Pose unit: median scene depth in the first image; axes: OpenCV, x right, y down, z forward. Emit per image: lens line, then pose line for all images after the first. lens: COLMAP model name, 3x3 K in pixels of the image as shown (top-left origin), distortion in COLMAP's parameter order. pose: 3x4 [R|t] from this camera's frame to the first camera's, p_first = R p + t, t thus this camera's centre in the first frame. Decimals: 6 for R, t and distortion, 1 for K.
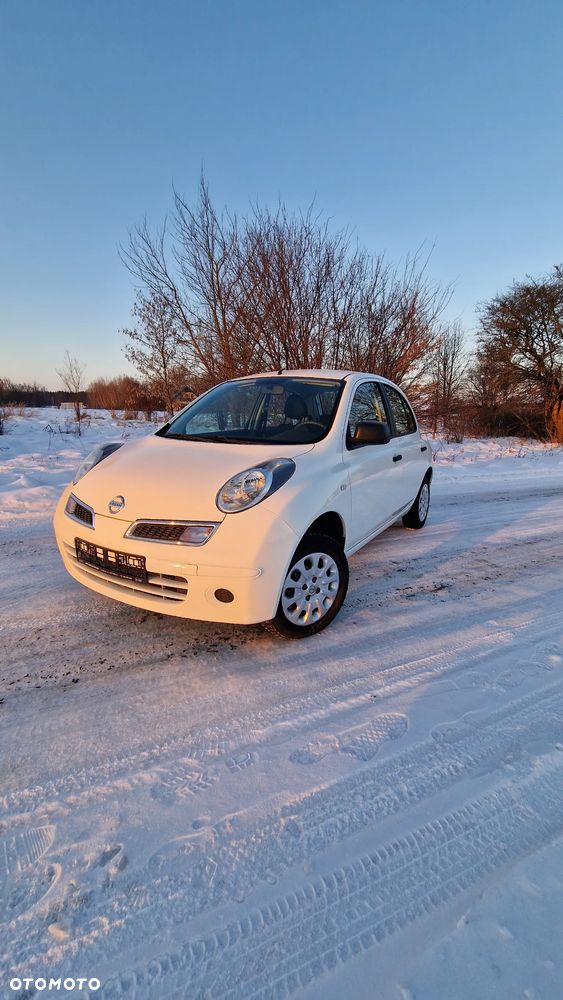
lens RADIAL K [[409.1, 0, 289.0], [0, 409.1, 494.9], [0, 0, 1]] dist [0.002357, -0.003915]
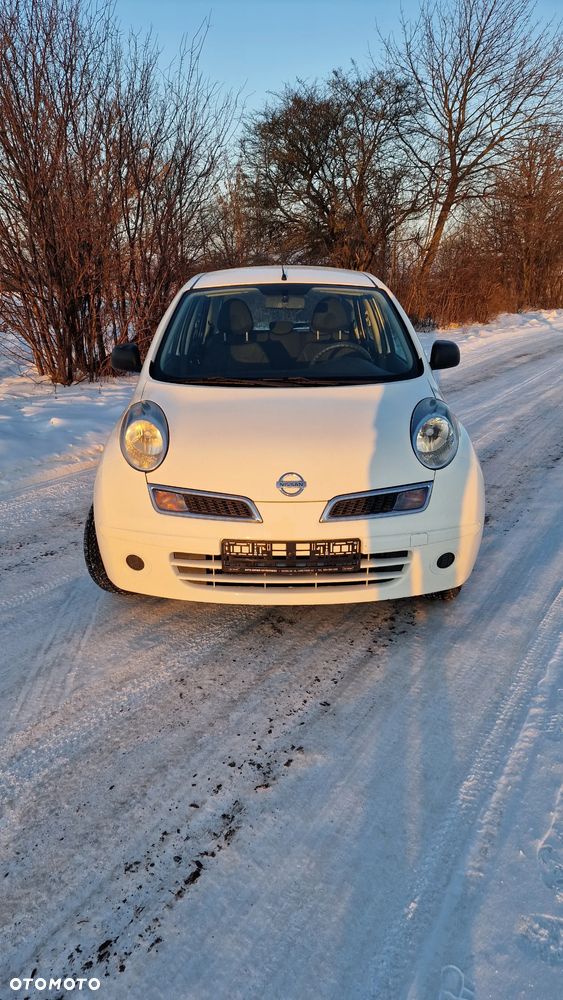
lens RADIAL K [[659.5, 0, 270.1], [0, 659.5, 494.1], [0, 0, 1]] dist [0.111888, -0.117451]
pose [[0.861716, -0.180939, 0.474032, -0.861292], [0.129625, 0.981758, 0.139099, -0.111971], [-0.490553, -0.058418, 0.869451, -0.054177]]
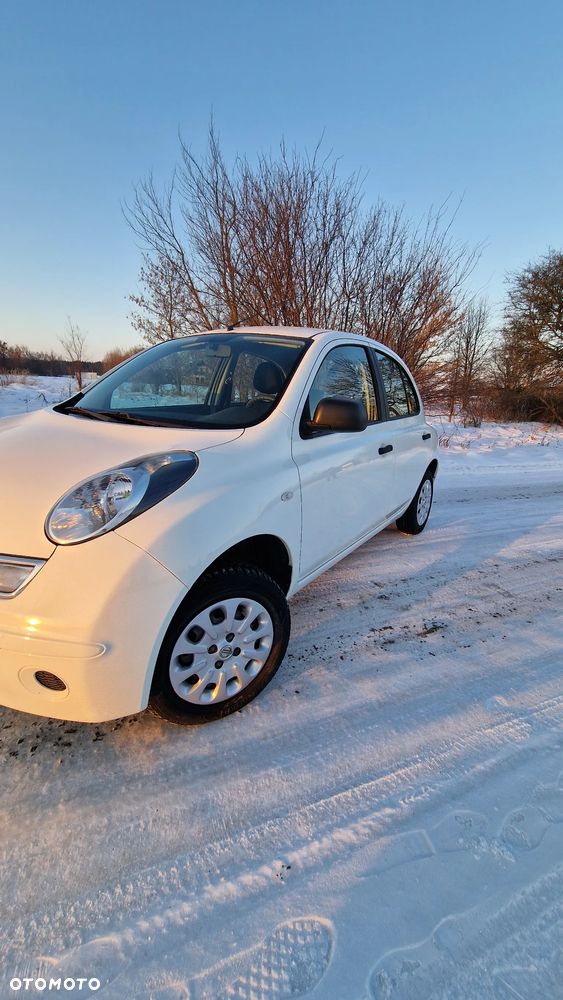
lens RADIAL K [[409.1, 0, 289.0], [0, 409.1, 494.9], [0, 0, 1]] dist [0.002357, -0.003915]
pose [[0.998795, 0.038488, -0.030450, 0.148841], [-0.036775, 0.997811, 0.054960, -0.054136], [0.032499, -0.053774, 0.998024, 0.316510]]
